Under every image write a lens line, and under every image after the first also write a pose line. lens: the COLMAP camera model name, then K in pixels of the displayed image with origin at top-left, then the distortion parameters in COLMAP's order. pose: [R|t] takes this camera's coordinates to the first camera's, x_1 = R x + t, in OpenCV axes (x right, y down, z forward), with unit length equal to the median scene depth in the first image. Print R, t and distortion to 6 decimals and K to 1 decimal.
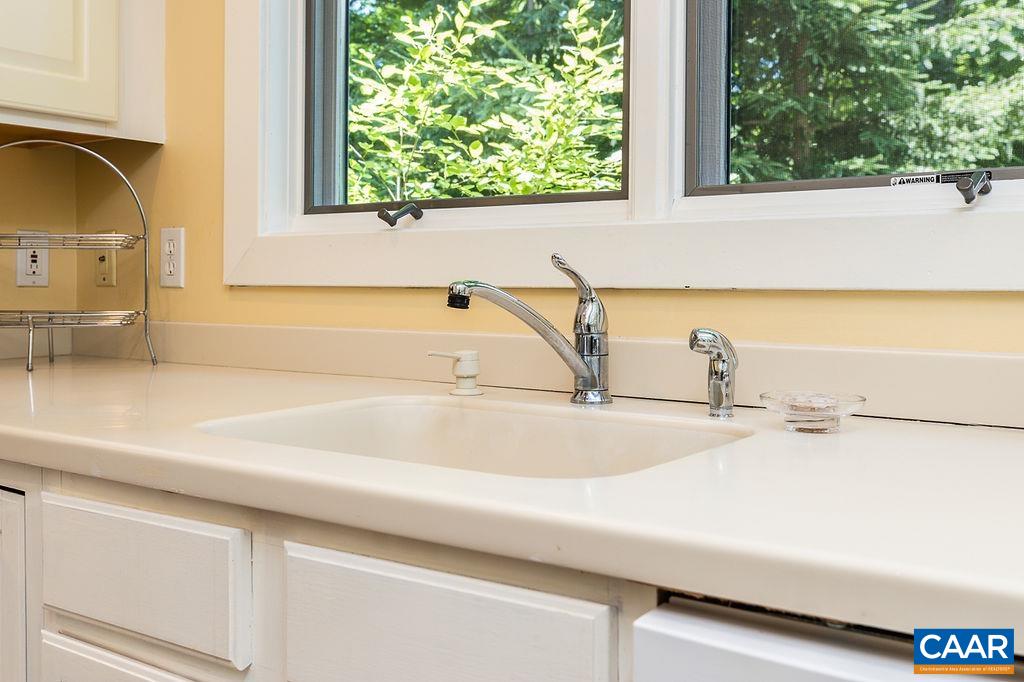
lens RADIAL K [[1030.0, 0, 454.1], [0, 1030.0, 307.1], [0, 0, 1]] dist [0.031554, 0.000000]
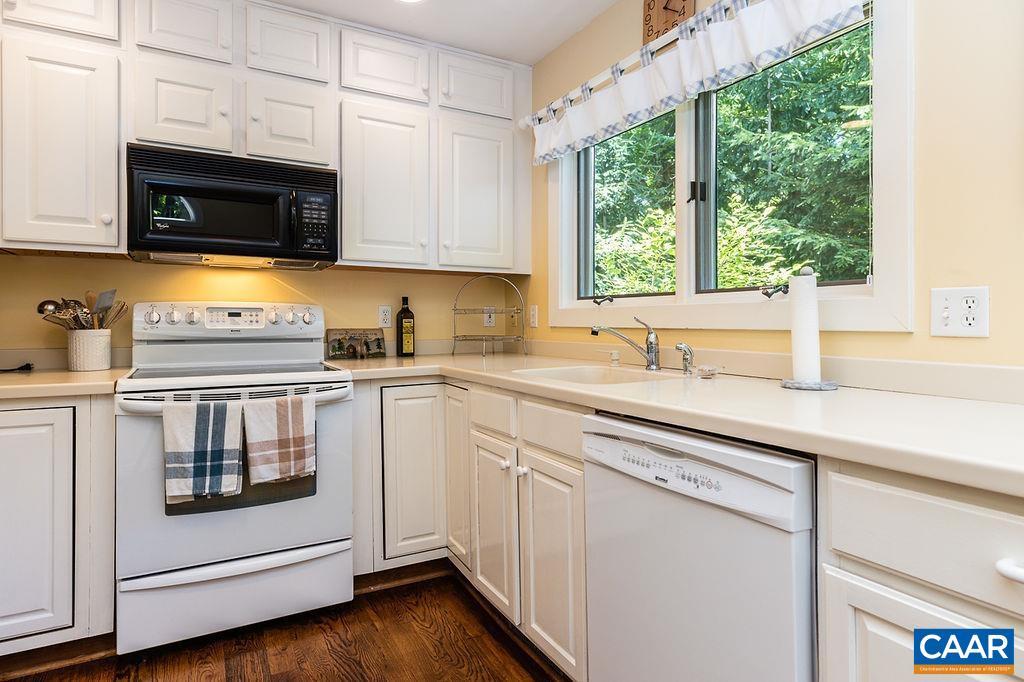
lens RADIAL K [[577.3, 0, 515.4], [0, 577.3, 315.8], [0, 0, 1]] dist [0.014947, -0.004592]
pose [[0.911915, -0.005114, -0.410348, 0.365076], [-0.009134, 0.999422, -0.032755, 0.001517], [0.410278, 0.033618, 0.911341, -0.482080]]
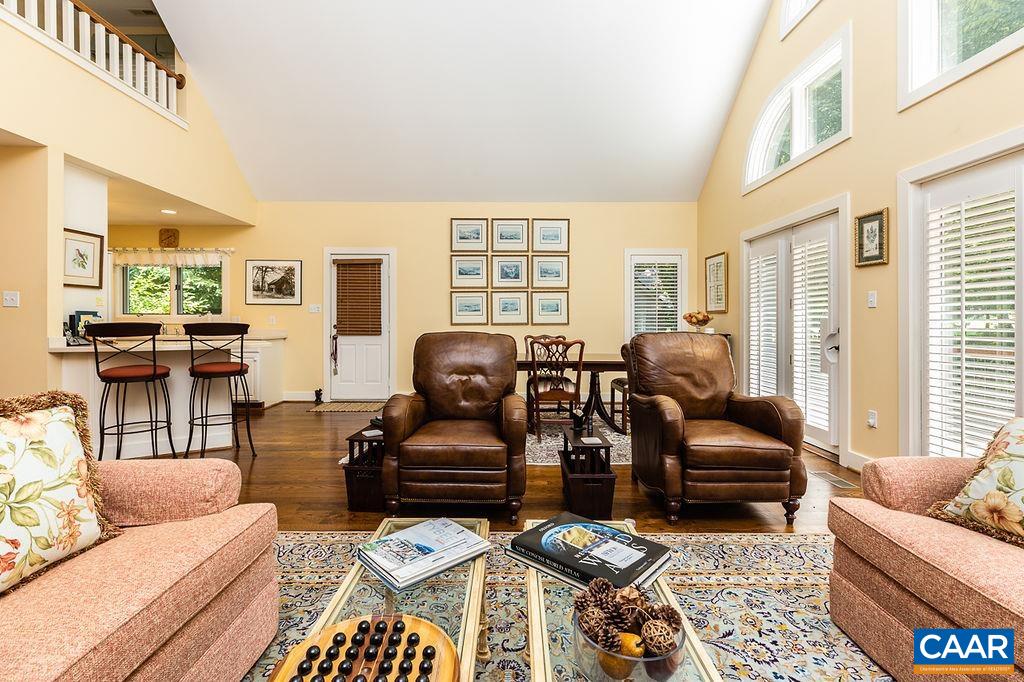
lens RADIAL K [[459.7, 0, 502.0], [0, 459.7, 324.5], [0, 0, 1]] dist [0.006077, 0.000416]
pose [[0.804155, -0.003201, 0.594411, 0.089474], [0.012746, 0.999848, -0.011860, 0.070912], [-0.594282, 0.017114, 0.804074, -3.976450]]
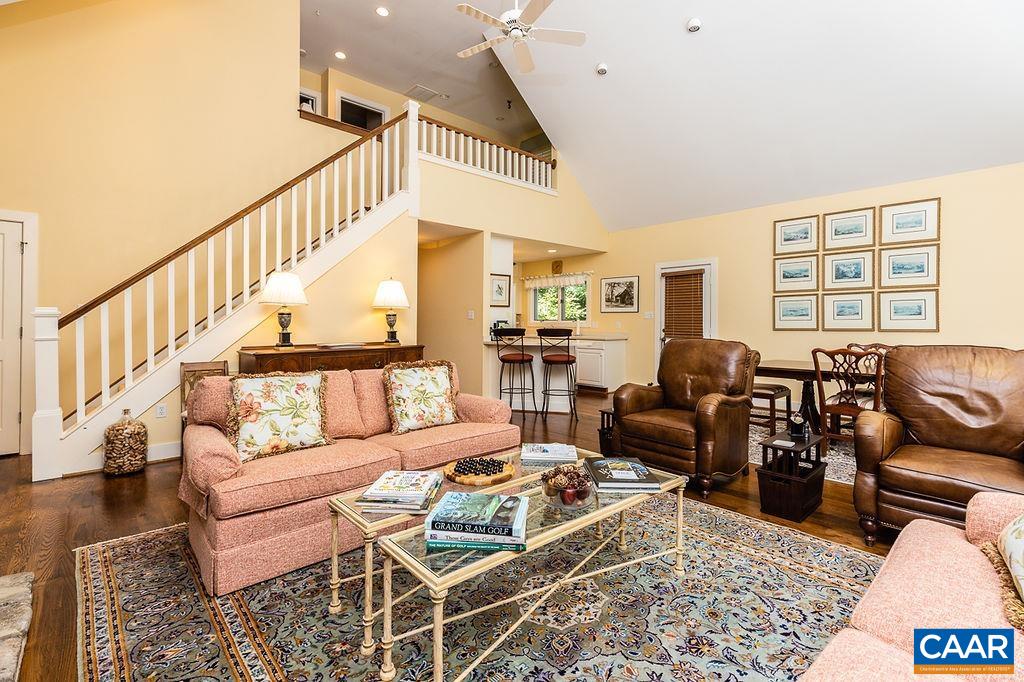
lens RADIAL K [[459.7, 0, 500.7], [0, 459.7, 323.0], [0, 0, 1]] dist [0.006077, 0.000416]
pose [[0.979470, -0.000272, -0.201590, 0.602585], [-0.003831, 0.999793, -0.019964, 0.049097], [0.201554, 0.020326, 0.979267, -4.779340]]
